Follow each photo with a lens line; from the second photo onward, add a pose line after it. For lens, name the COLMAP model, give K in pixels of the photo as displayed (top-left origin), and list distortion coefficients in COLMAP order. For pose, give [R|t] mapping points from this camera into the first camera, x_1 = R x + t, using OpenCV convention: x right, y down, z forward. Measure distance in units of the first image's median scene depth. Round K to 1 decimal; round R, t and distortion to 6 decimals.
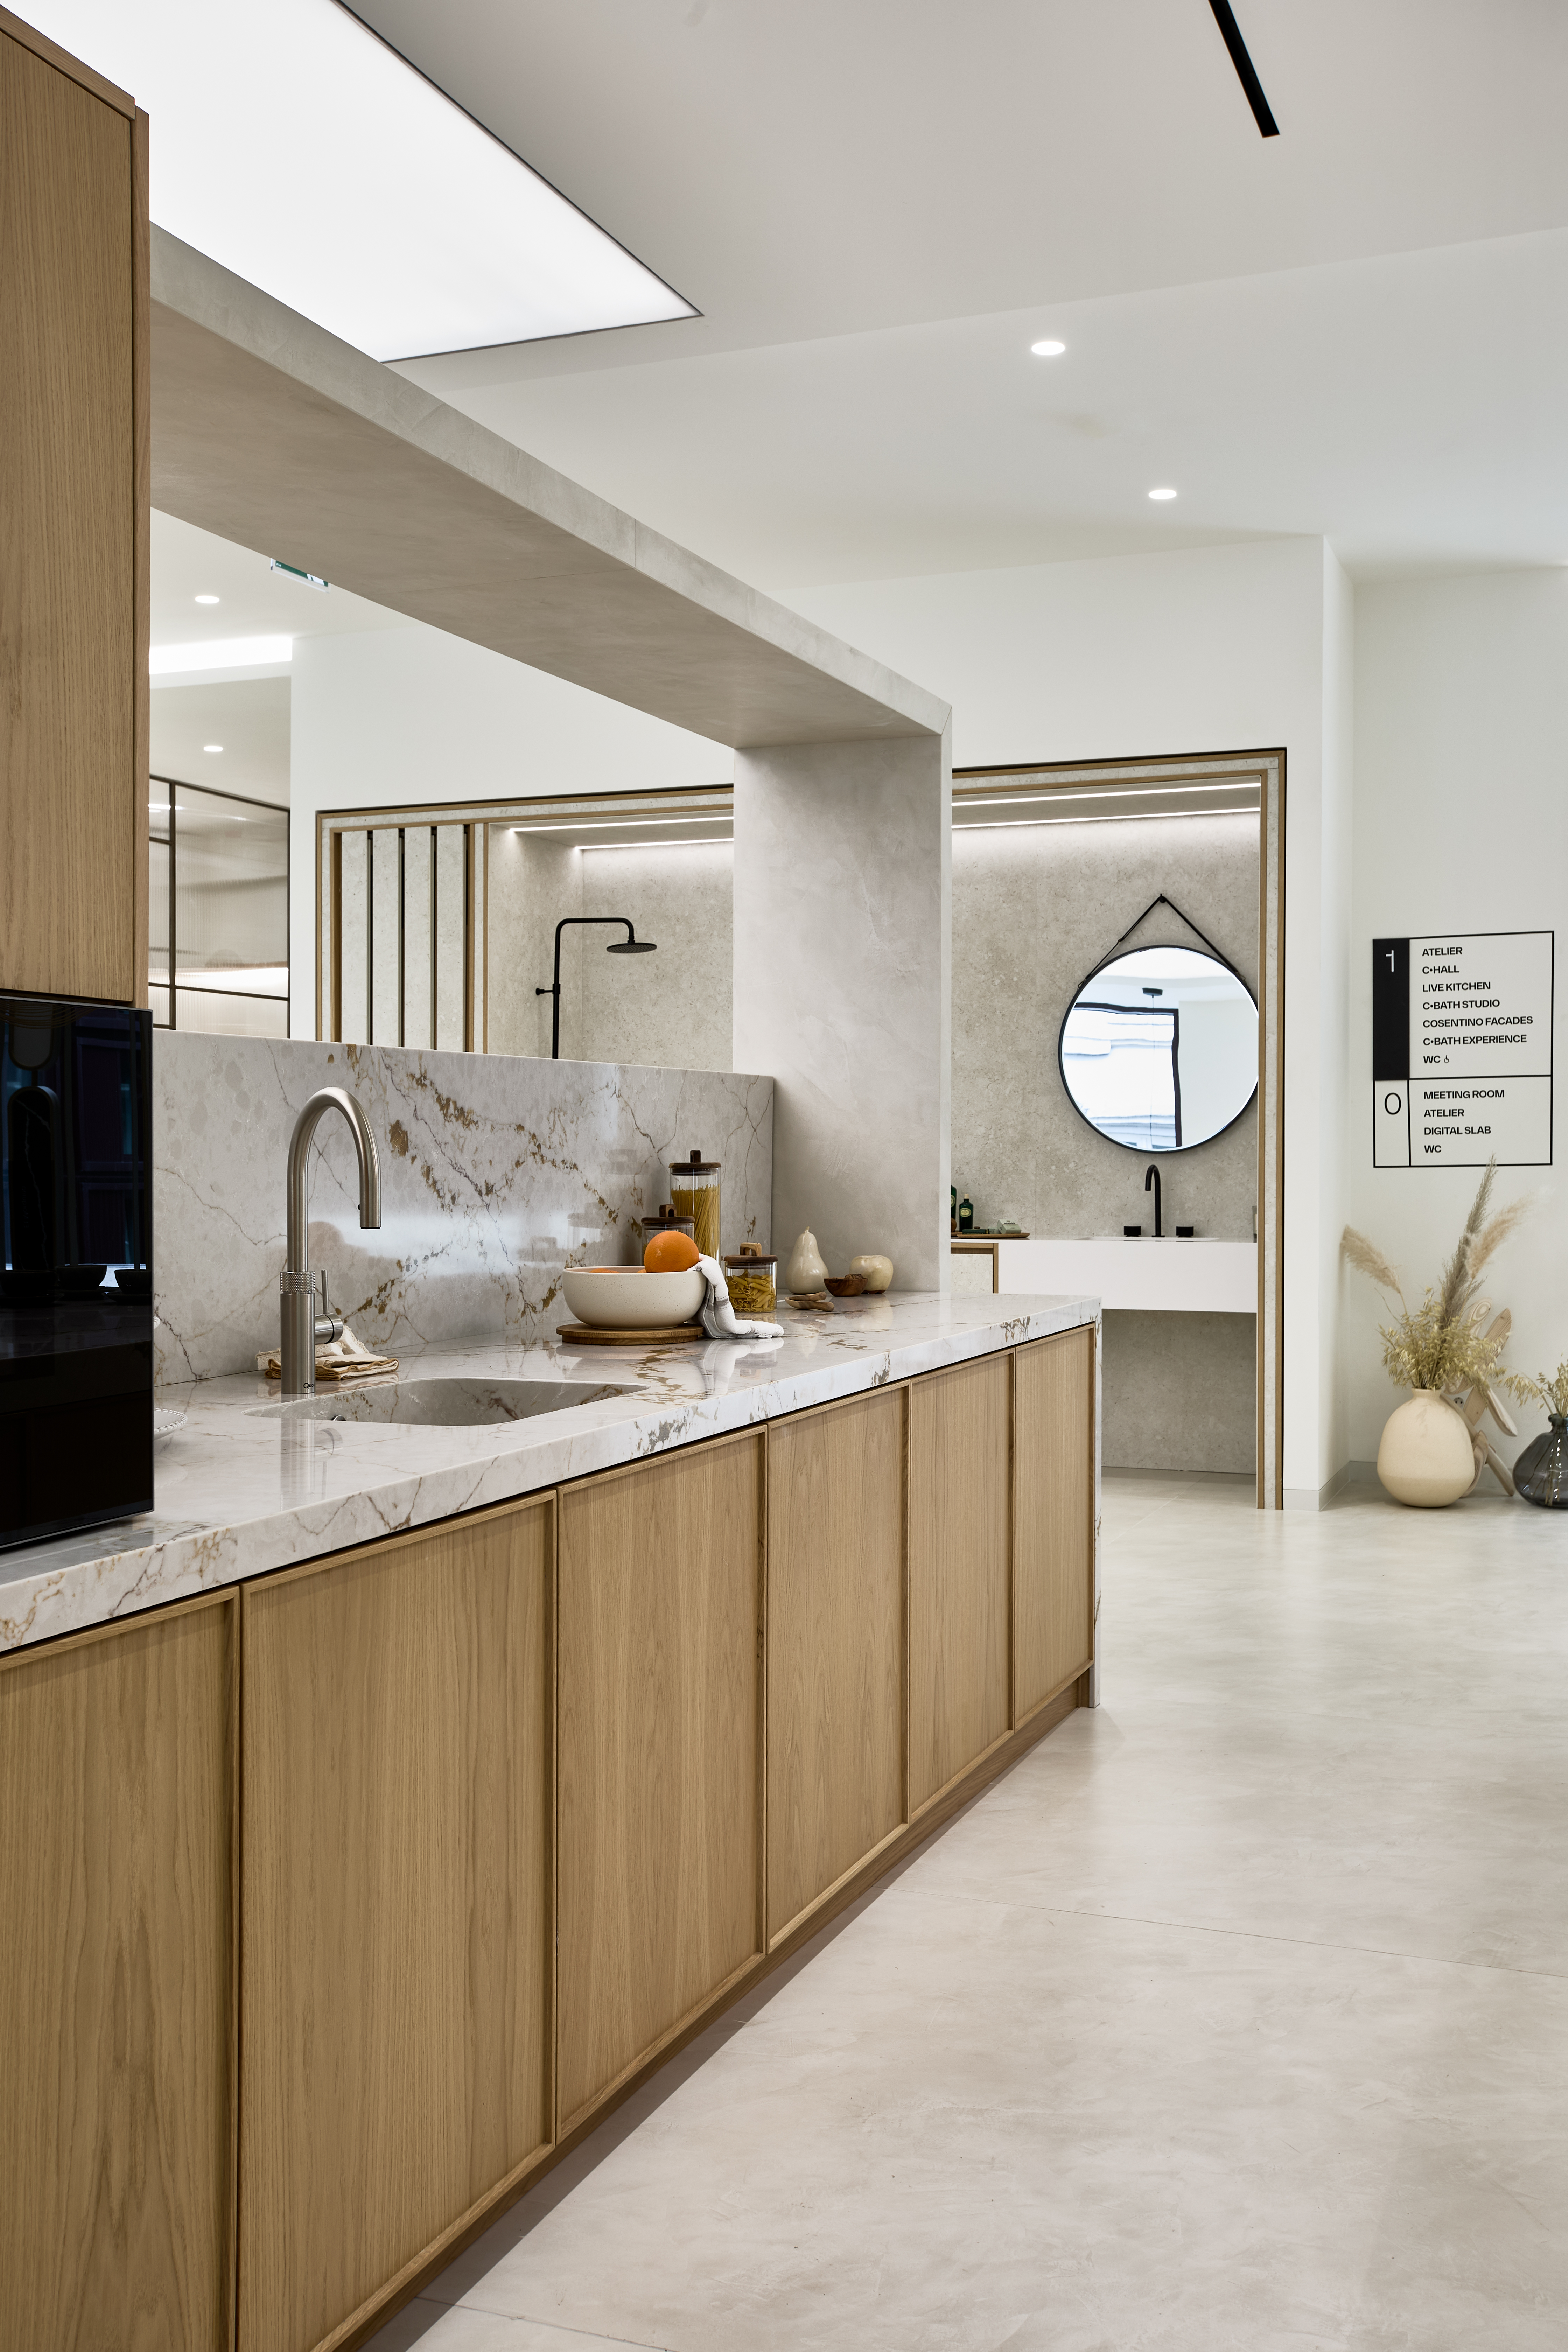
lens RADIAL K [[2143.9, 0, 784.0], [0, 2143.9, 1176.0], [0, 0, 1]] dist [0.059647, -0.001551]
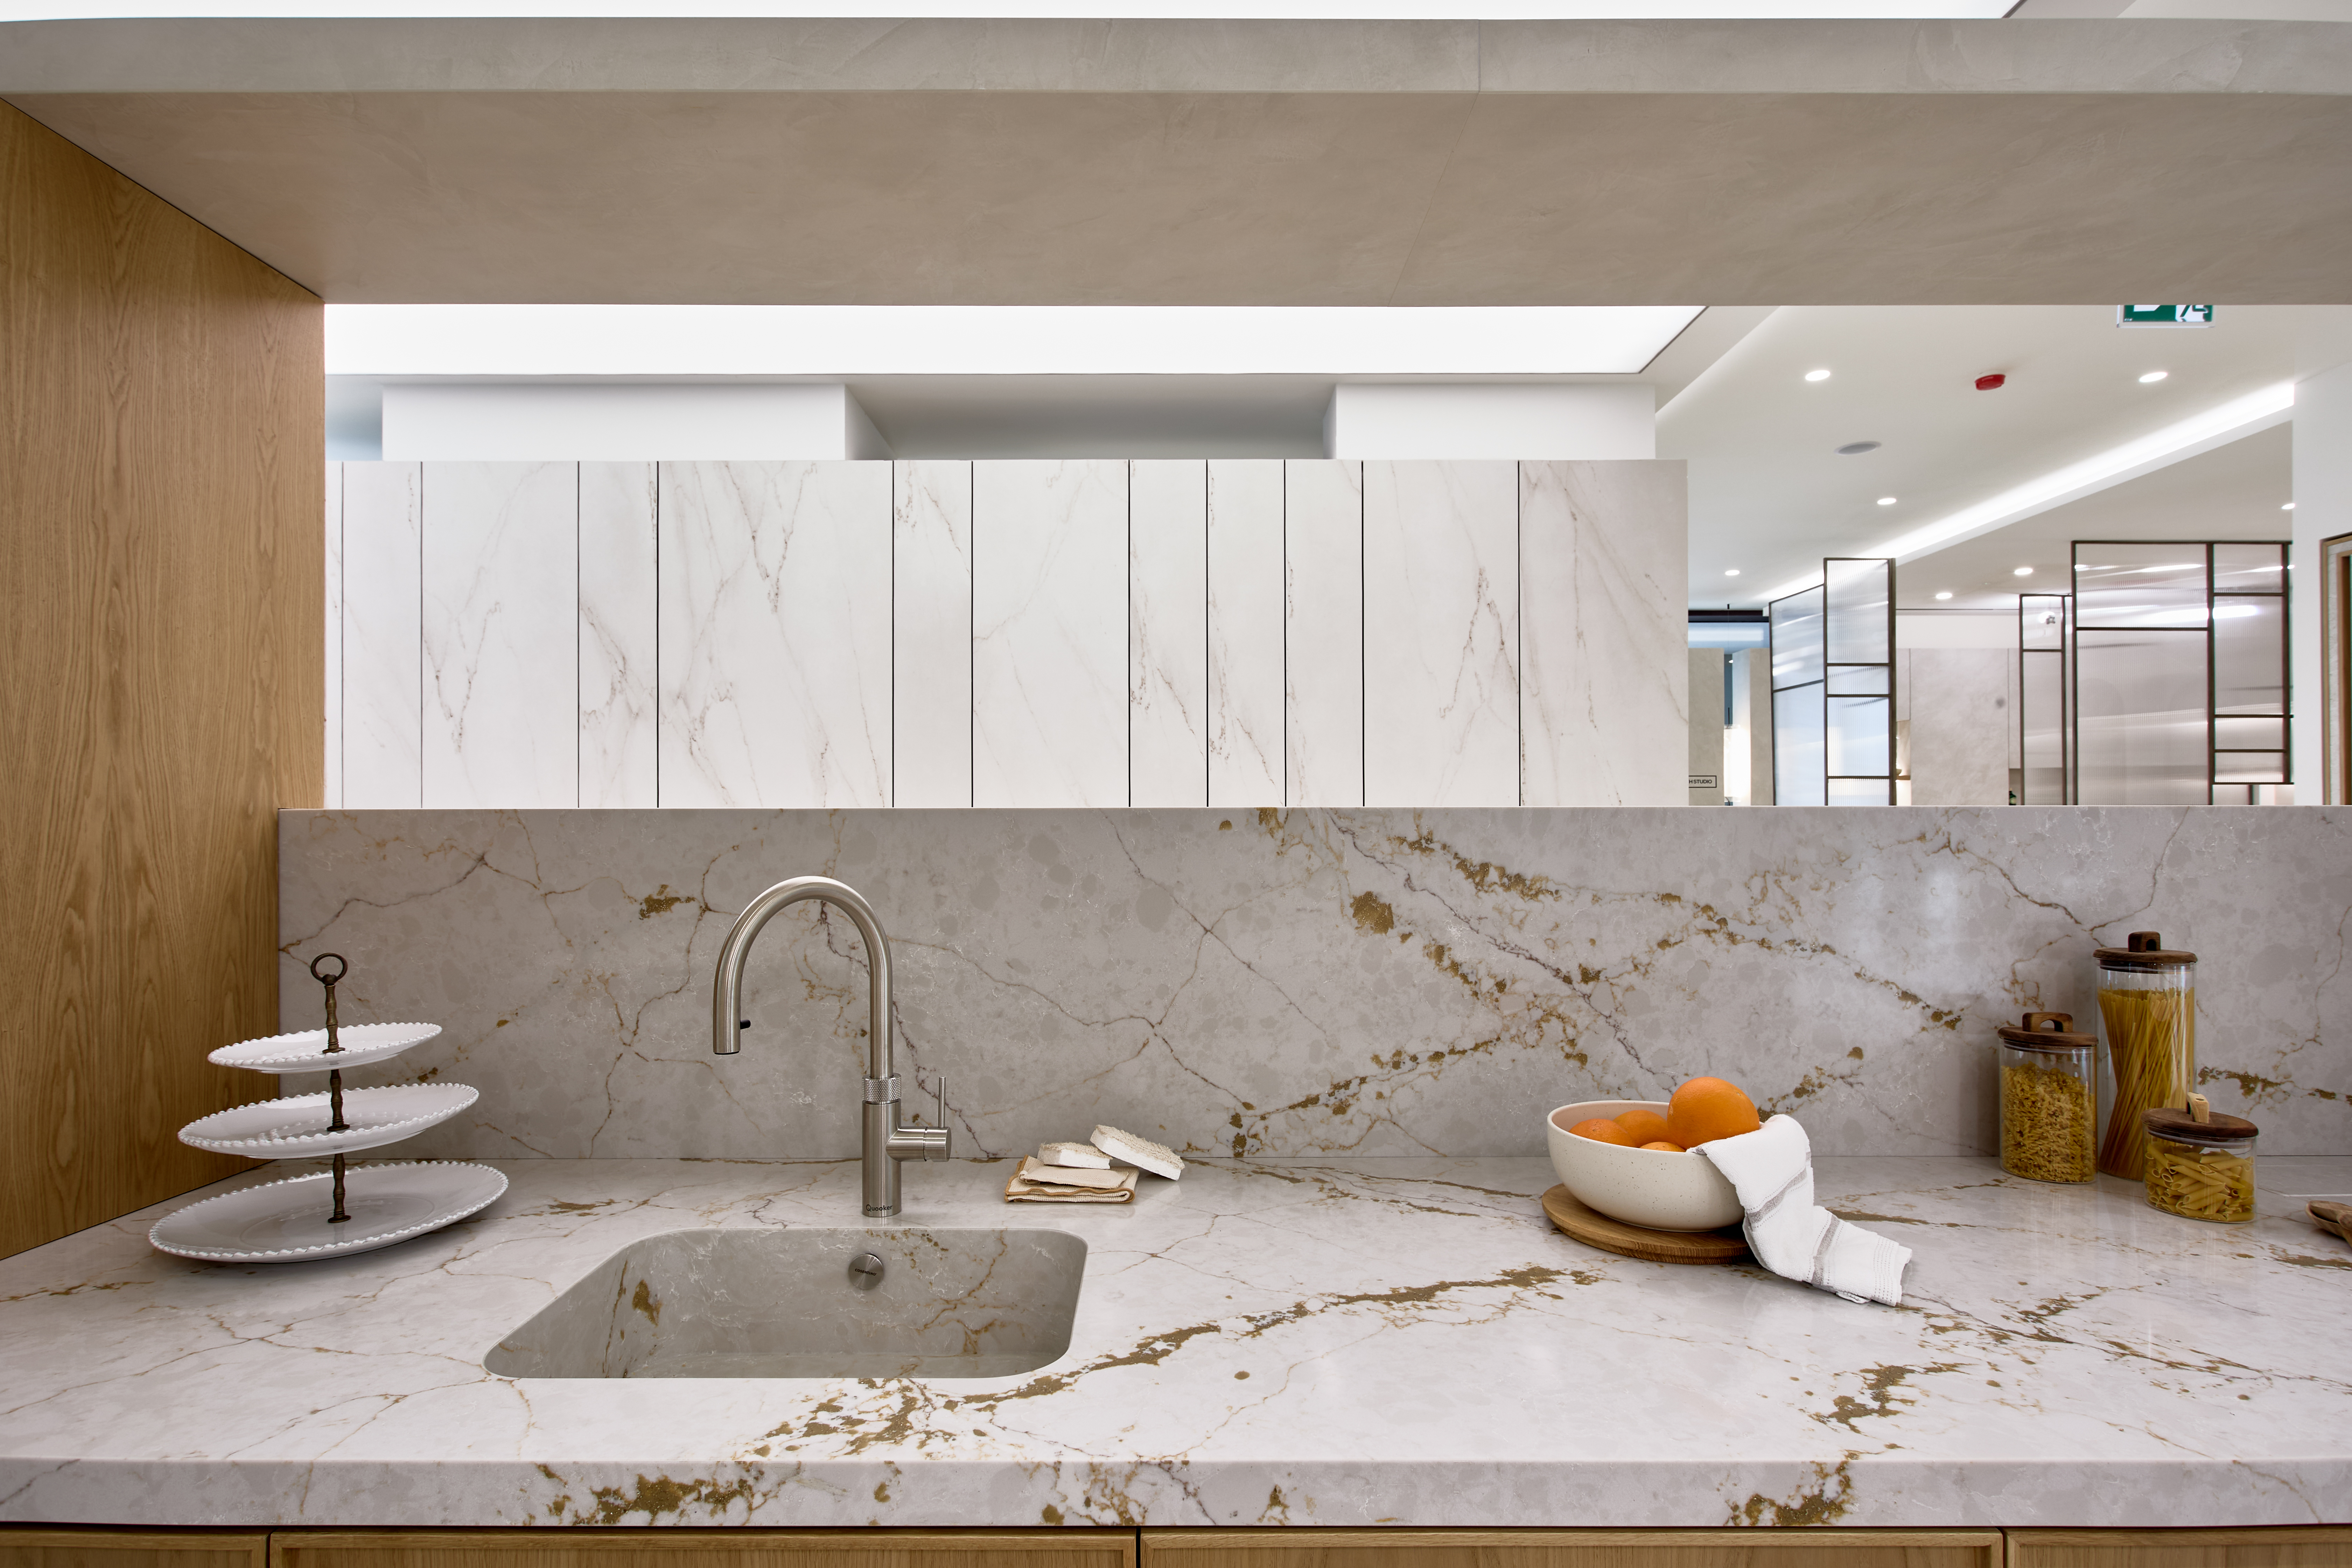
lens RADIAL K [[1133.0, 0, 1173.0], [0, 1133.0, 823.7], [0, 0, 1]] dist [-0.002782, -0.000703]
pose [[0.376512, -0.010370, -0.926354, 0.201826], [-0.013825, 0.999763, -0.016811, -0.042633], [0.926308, 0.019136, 0.376280, 0.726780]]
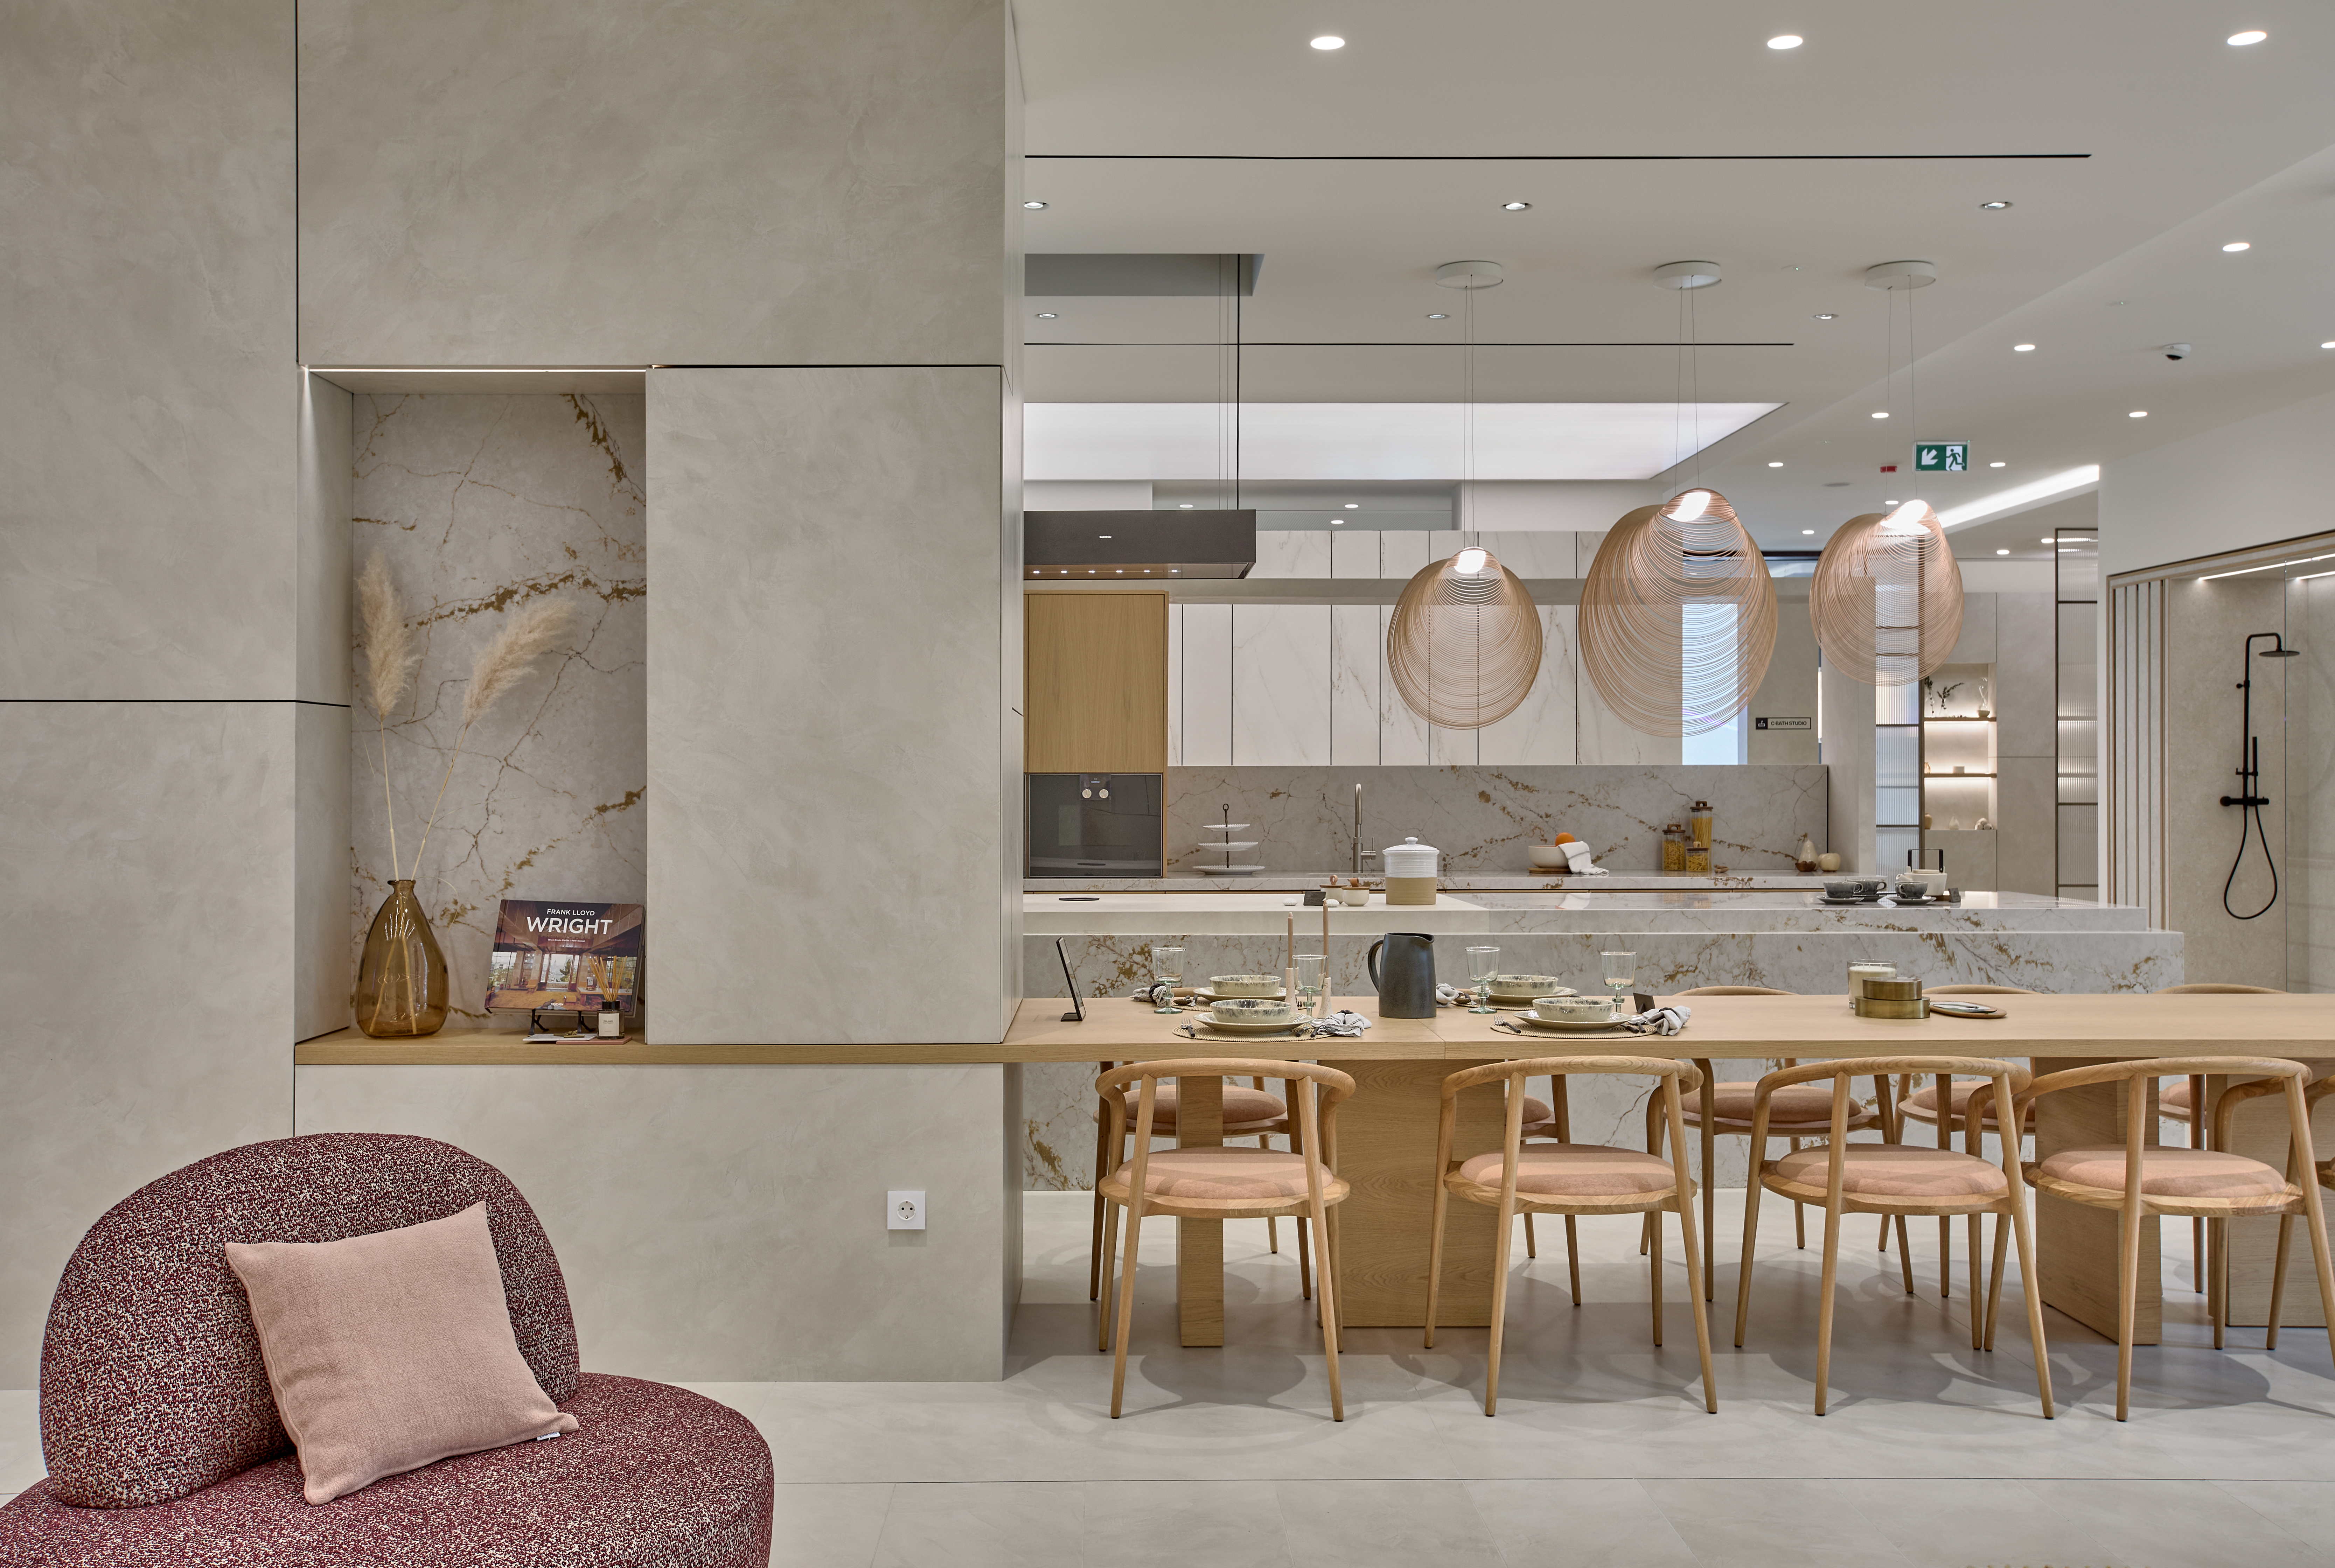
lens RADIAL K [[2187.4, 0, 1167.5], [0, 2187.4, 784.0], [0, 0, 1]] dist [-0.241078, 0.003810]
pose [[0.403142, 0.002734, -0.915133, 2.231650], [-0.012026, 0.999925, -0.002311, -0.022002], [0.915058, 0.011937, 0.403145, -0.543810]]
